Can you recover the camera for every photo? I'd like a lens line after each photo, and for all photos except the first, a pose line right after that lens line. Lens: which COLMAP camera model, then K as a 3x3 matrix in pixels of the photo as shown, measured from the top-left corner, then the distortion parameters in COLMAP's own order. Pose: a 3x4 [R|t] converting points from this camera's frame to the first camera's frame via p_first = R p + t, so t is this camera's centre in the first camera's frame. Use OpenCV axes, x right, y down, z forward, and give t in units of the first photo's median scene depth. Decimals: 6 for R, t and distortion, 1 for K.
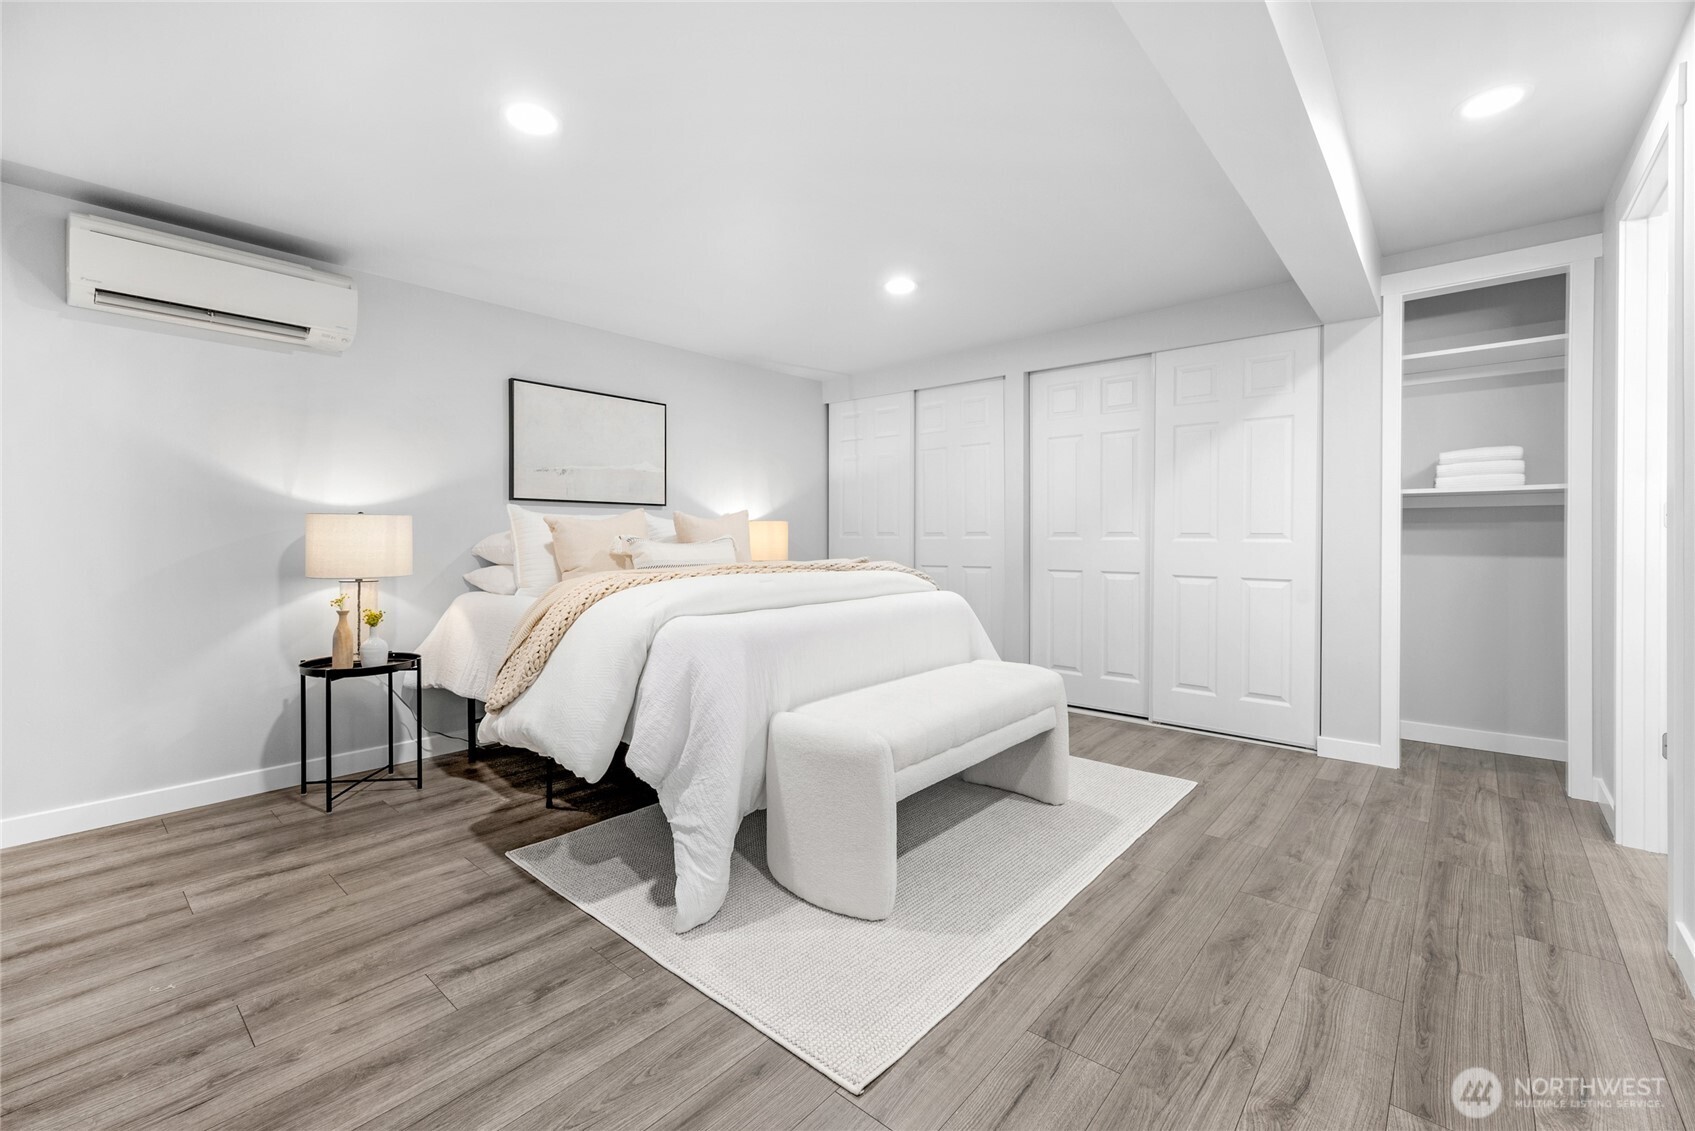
lens RADIAL K [[680.1, 0, 846.1], [0, 680.1, 549.8], [0, 0, 1]] dist [-0.001168, -0.000145]
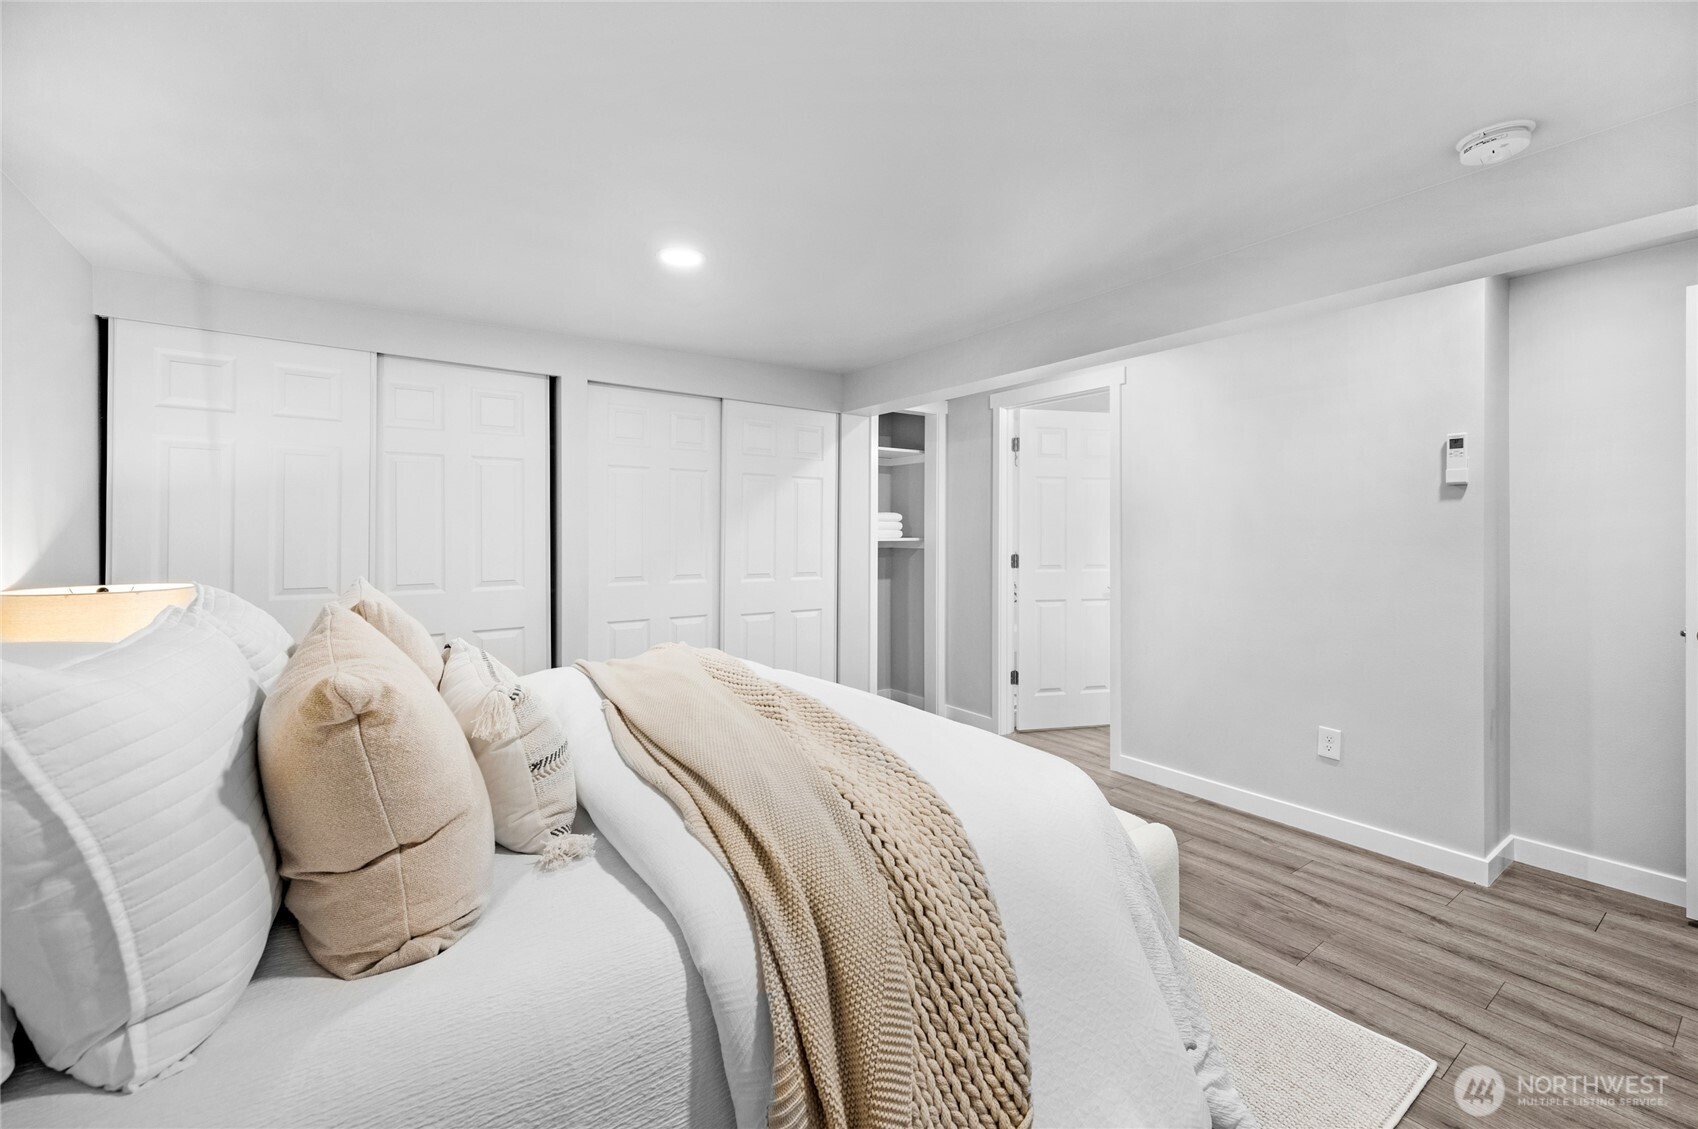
lens RADIAL K [[681.3, 0, 836.9], [0, 681.3, 532.2], [0, 0, 1]] dist [-0.001168, -0.000145]
pose [[0.241551, -0.002157, 0.970386, -0.635401], [0.016863, 0.999856, -0.001975, -0.106171], [-0.970241, 0.016841, 0.241553, 0.733451]]
